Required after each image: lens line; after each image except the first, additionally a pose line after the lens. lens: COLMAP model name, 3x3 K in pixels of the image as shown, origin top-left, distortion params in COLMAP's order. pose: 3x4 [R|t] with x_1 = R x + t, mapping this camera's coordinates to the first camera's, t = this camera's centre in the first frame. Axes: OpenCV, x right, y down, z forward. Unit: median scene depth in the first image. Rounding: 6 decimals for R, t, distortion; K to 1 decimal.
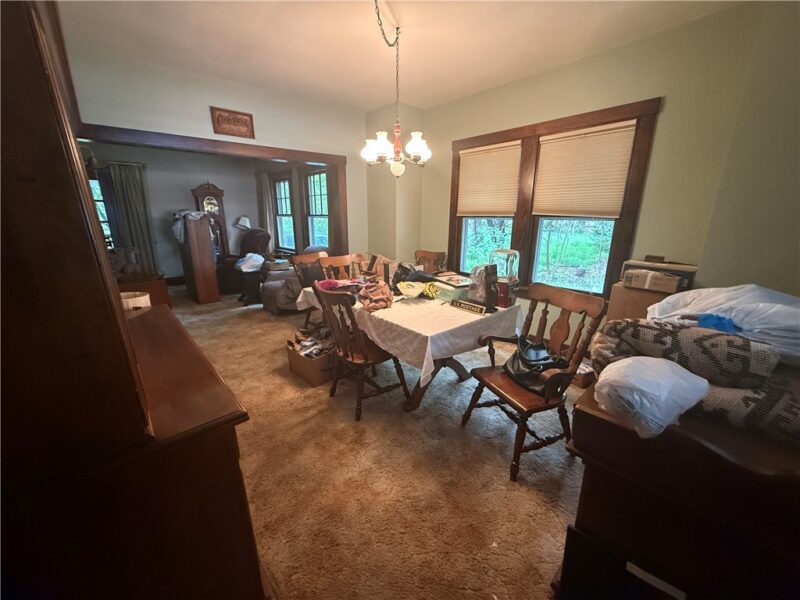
lens RADIAL K [[315.5, 0, 398.4], [0, 315.5, 297.5], [0, 0, 1]] dist [-0.000668, -0.000077]
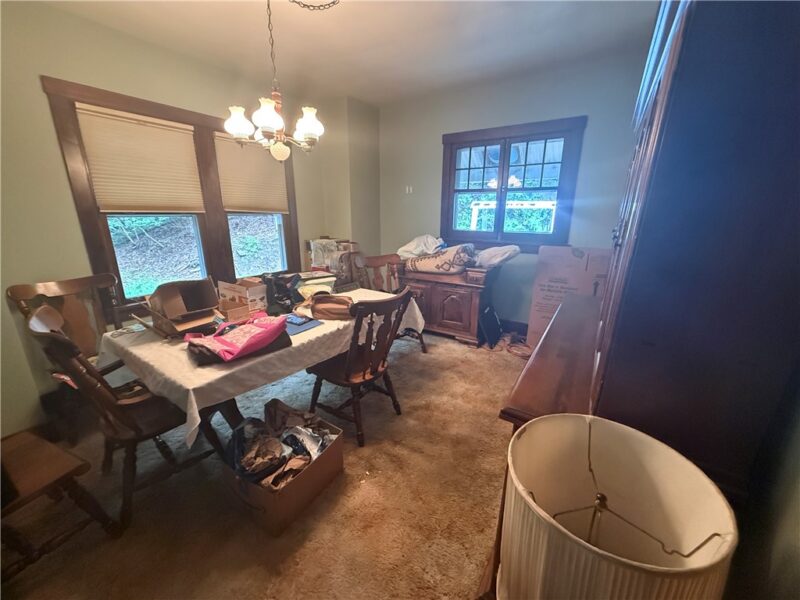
lens RADIAL K [[315.5, 0, 398.4], [0, 315.5, 297.5], [0, 0, 1]] dist [-0.000668, -0.000077]
pose [[-0.246676, -0.249466, 0.936439, -0.919274], [0.247788, 0.917942, 0.309811, -0.249616], [-0.936884, 0.308461, -0.164620, 0.990391]]
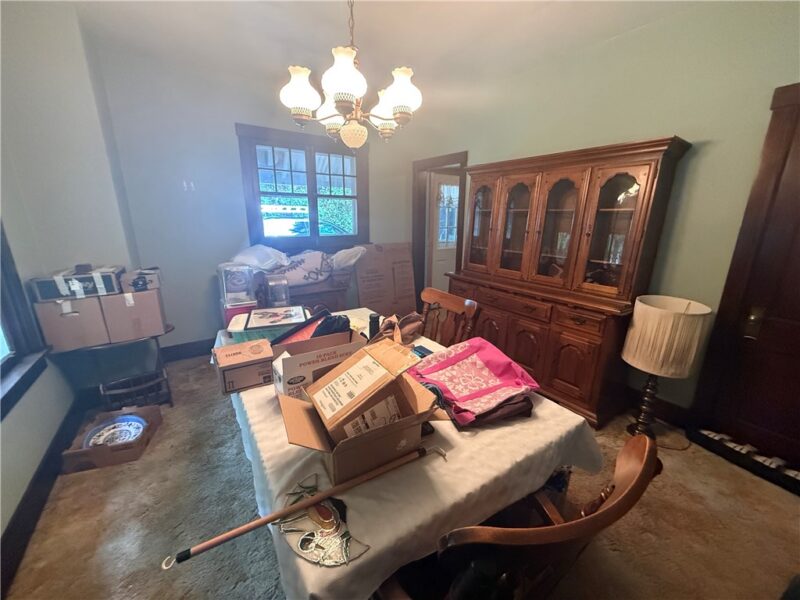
lens RADIAL K [[315.5, 0, 398.4], [0, 315.5, 297.5], [0, 0, 1]] dist [-0.000668, -0.000077]
pose [[-0.990130, -0.039761, 0.134396, -0.164010], [0.030960, 0.873177, 0.486420, -0.432729], [-0.136692, 0.485779, -0.863327, 1.634371]]
